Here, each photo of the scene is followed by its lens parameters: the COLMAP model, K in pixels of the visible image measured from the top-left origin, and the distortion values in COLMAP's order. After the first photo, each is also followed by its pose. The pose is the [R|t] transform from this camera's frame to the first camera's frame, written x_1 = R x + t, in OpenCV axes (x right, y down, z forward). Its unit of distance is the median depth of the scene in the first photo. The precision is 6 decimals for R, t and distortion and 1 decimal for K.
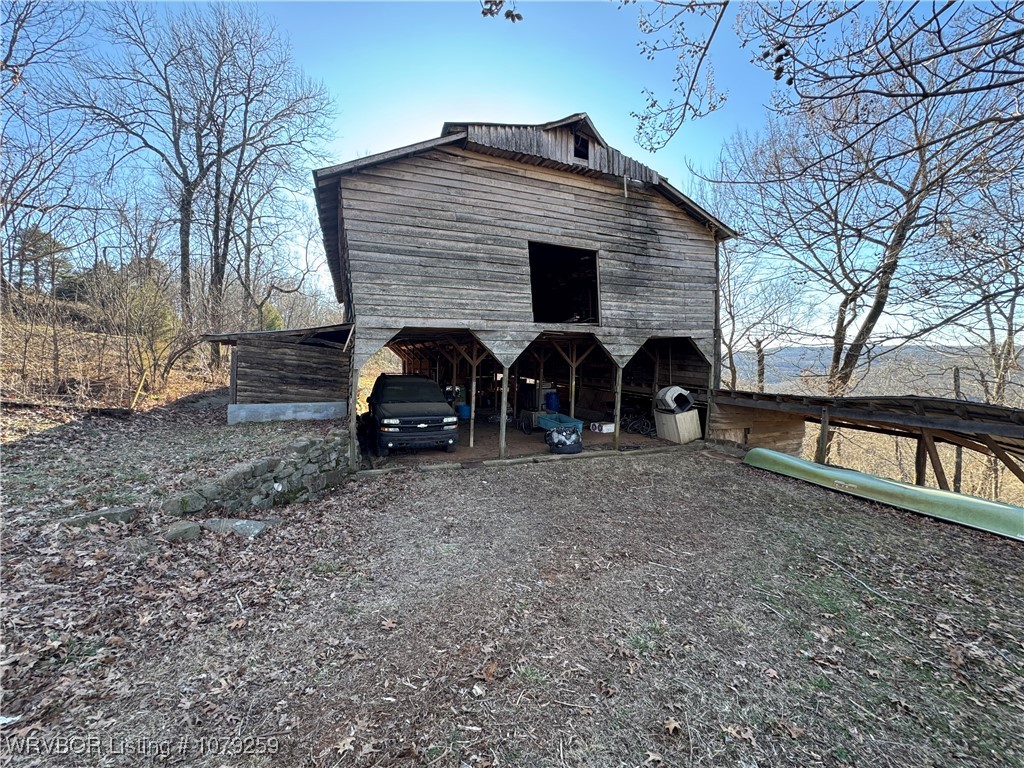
lens RADIAL K [[406.7, 0, 511.0], [0, 406.7, 380.2], [0, 0, 1]] dist [-0.000343, -0.000205]
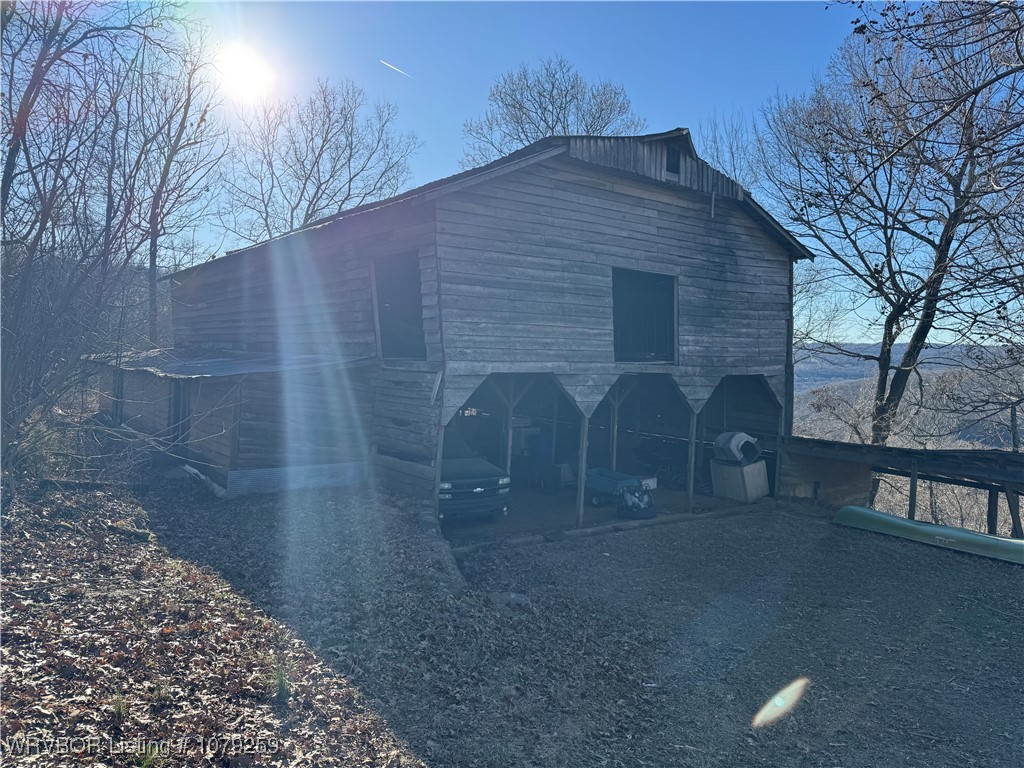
lens RADIAL K [[708.6, 0, 508.5], [0, 708.6, 385.6], [0, 0, 1]] dist [0.148598, -0.204462]
pose [[0.968327, 0.005723, 0.249621, -0.521844], [-0.003401, 0.999947, -0.009735, -0.080535], [-0.249663, 0.008578, 0.968295, -0.365785]]
